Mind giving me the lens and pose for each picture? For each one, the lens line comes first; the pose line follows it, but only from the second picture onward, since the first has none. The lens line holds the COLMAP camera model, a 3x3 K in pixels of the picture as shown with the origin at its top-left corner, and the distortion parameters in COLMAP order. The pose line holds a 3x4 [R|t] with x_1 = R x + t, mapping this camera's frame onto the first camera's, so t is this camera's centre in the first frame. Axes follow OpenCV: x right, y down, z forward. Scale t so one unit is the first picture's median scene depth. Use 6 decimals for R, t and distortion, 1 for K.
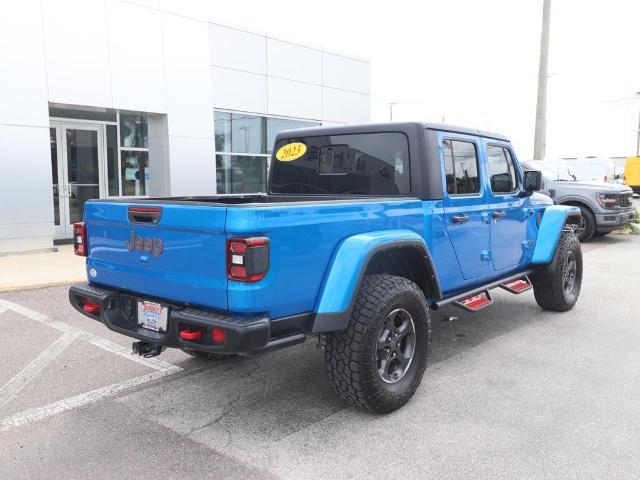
lens RADIAL K [[572.2, 0, 317.8], [0, 572.2, 236.5], [0, 0, 1]] dist [0.020587, -0.034210]
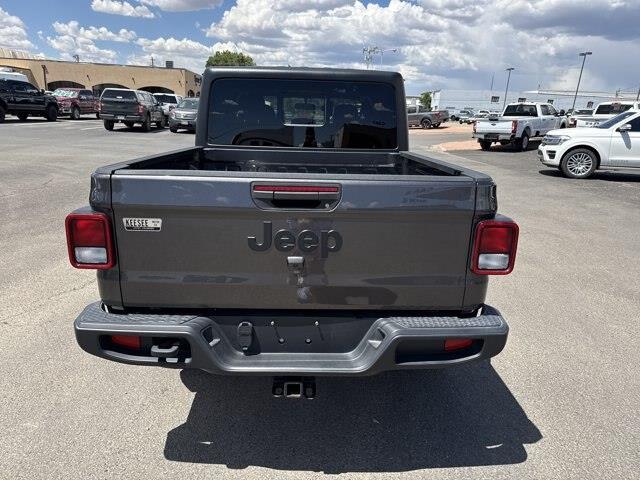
lens RADIAL K [[454.5, 0, 321.8], [0, 454.5, 239.9], [0, 0, 1]] dist [0.021340, -0.025307]
pose [[0.752401, -0.149109, 0.641607, -0.536585], [0.039433, 0.982491, 0.182088, -0.071083], [-0.657524, -0.111703, 0.745107, 0.506496]]
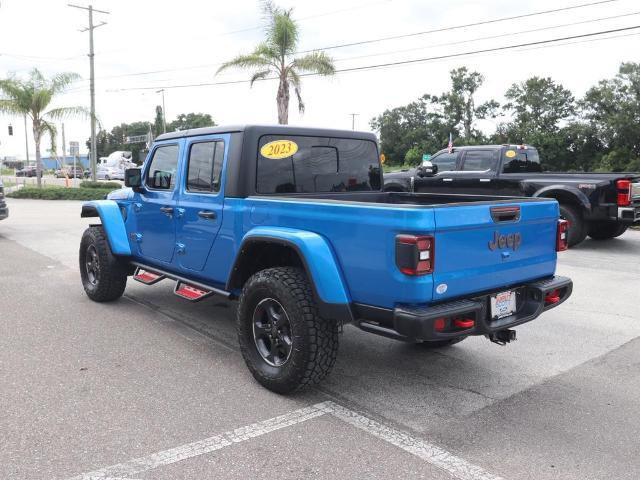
lens RADIAL K [[572.2, 0, 310.4], [0, 572.2, 228.0], [0, 0, 1]] dist [0.020587, -0.034210]
pose [[0.176842, -0.094187, 0.979722, -1.251564], [0.088881, 0.992872, 0.079408, -0.114212], [-0.980218, 0.073036, 0.183953, 1.007025]]
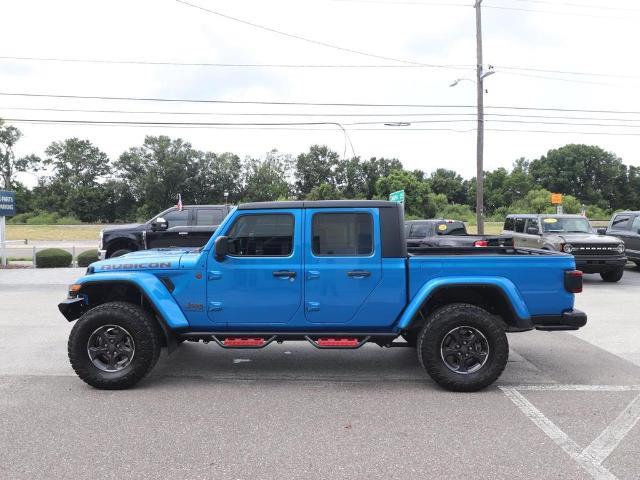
lens RADIAL K [[490.3, 0, 324.3], [0, 490.3, 238.7], [0, 0, 1]] dist [-0.001616, -0.001260]
pose [[-0.632252, -0.024967, 0.774360, -0.998503], [0.078083, 0.992338, 0.095748, -0.288055], [-0.770818, 0.121001, -0.625459, 2.340831]]
